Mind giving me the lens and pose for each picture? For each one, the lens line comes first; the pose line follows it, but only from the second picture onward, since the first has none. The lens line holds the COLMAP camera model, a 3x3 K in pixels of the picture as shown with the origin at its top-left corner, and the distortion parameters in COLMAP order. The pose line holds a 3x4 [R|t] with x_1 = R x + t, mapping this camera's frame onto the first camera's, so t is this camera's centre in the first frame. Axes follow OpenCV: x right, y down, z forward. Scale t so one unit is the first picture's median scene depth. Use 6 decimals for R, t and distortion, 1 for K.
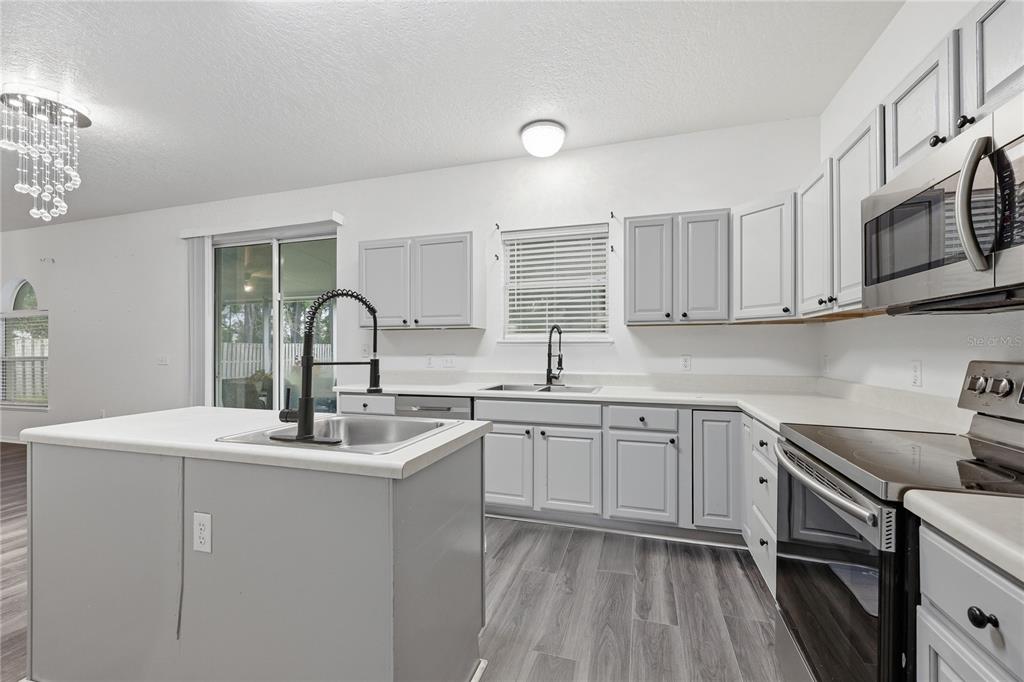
lens RADIAL K [[417.2, 0, 513.6], [0, 417.2, 358.2], [0, 0, 1]] dist [-0.002311, -0.000288]
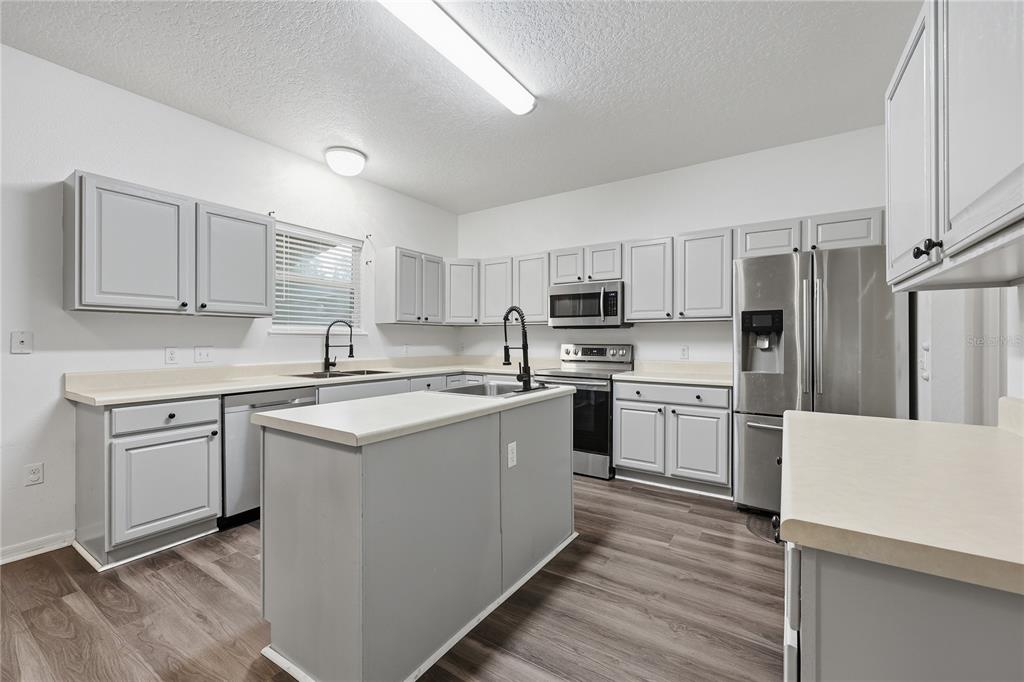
lens RADIAL K [[420.1, 0, 512.0], [0, 420.1, 341.0], [0, 0, 1]] dist [0.007431, 0.000211]
pose [[0.288899, -0.000553, 0.957359, -1.177224], [0.020487, 0.999774, -0.005605, -0.004128], [-0.957140, 0.021233, 0.288845, 0.270509]]
